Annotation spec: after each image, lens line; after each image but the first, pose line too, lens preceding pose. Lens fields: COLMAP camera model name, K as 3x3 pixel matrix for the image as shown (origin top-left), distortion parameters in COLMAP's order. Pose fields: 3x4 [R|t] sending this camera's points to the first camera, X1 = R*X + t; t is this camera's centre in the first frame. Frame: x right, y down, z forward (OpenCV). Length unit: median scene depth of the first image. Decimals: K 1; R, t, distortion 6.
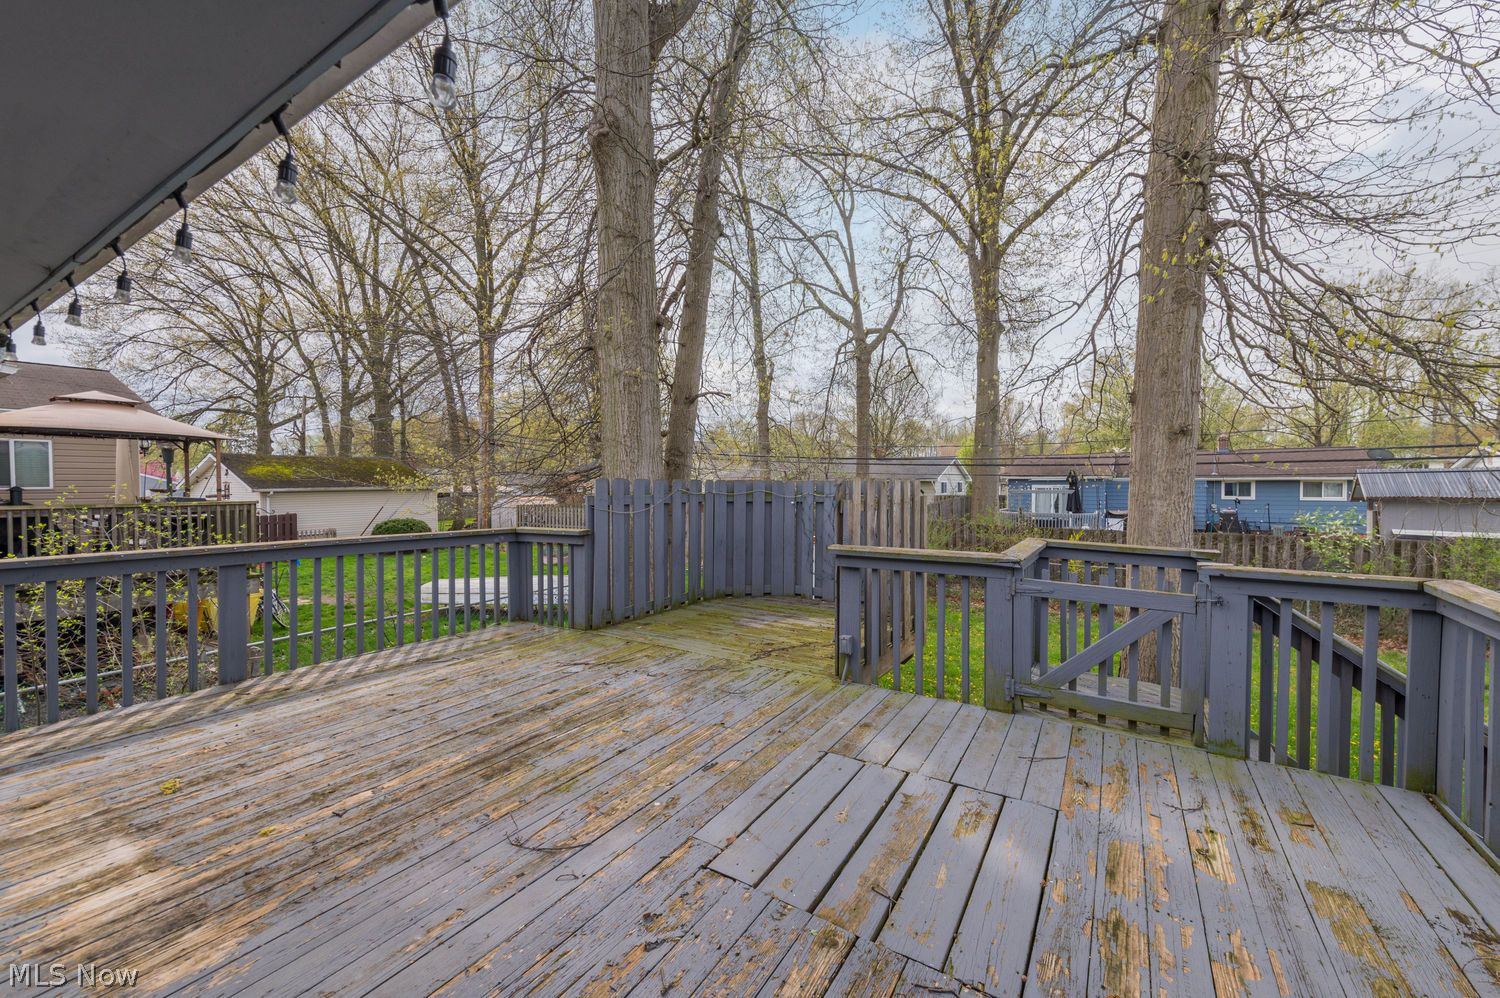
lens RADIAL K [[591.6, 0, 775.5], [0, 591.6, 479.9], [0, 0, 1]] dist [0.009386, -0.001071]
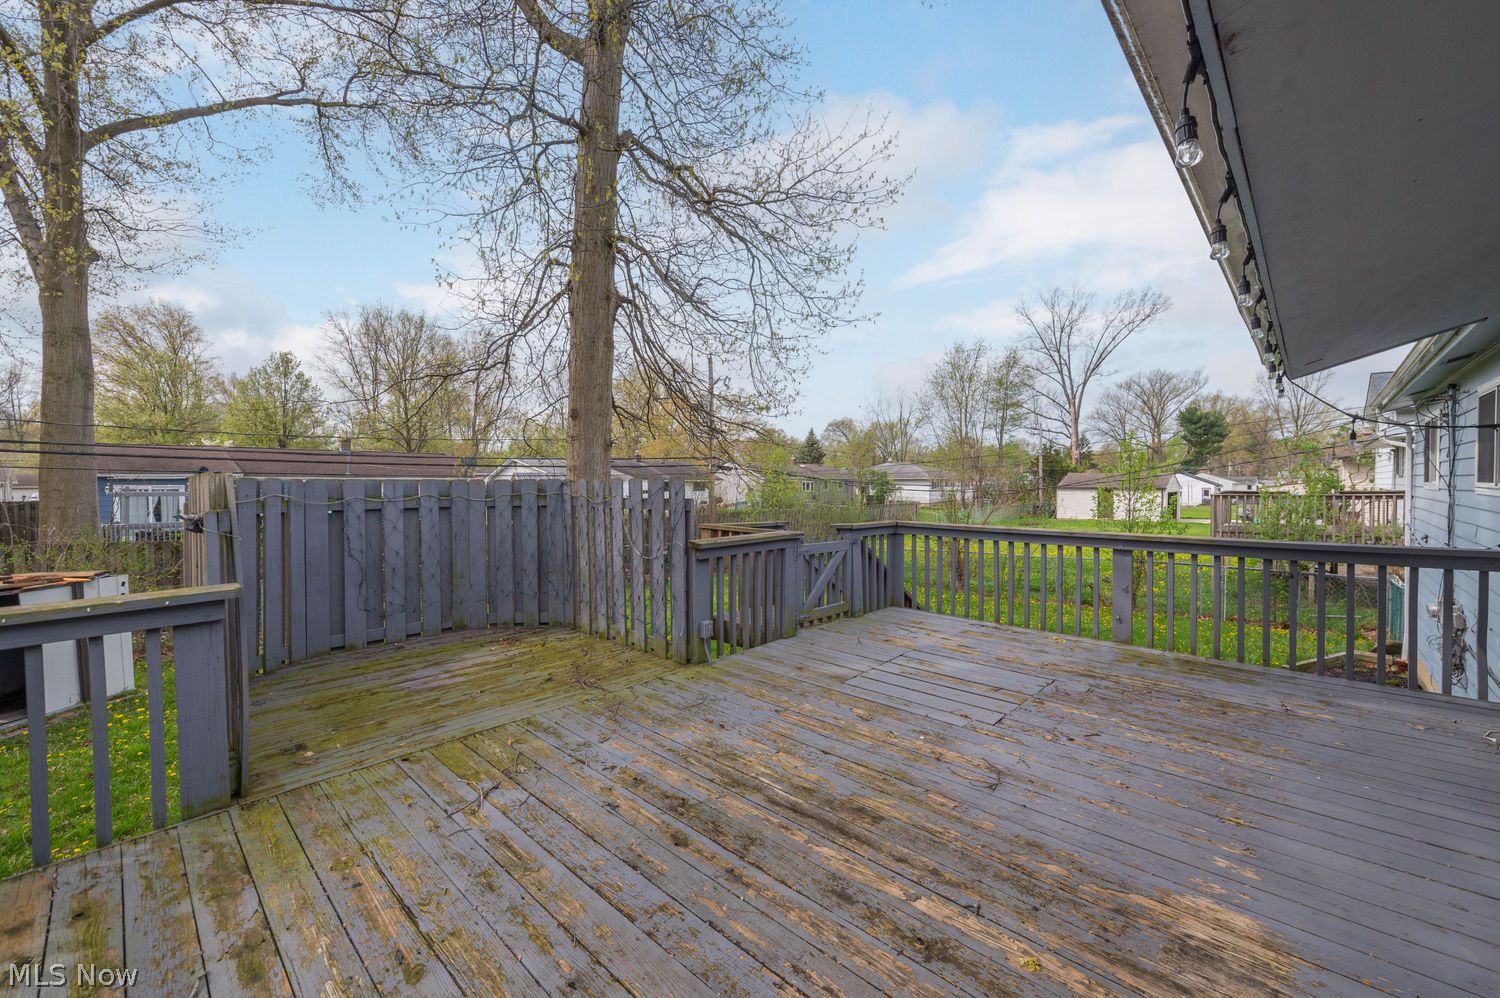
lens RADIAL K [[591.6, 0, 761.3], [0, 591.6, 504.4], [0, 0, 1]] dist [0.009386, -0.001071]
pose [[0.198248, -0.039370, 0.979361, -1.130600], [-0.000266, 0.999191, 0.040221, 0.001883], [-0.980152, -0.008235, 0.198077, 0.833383]]
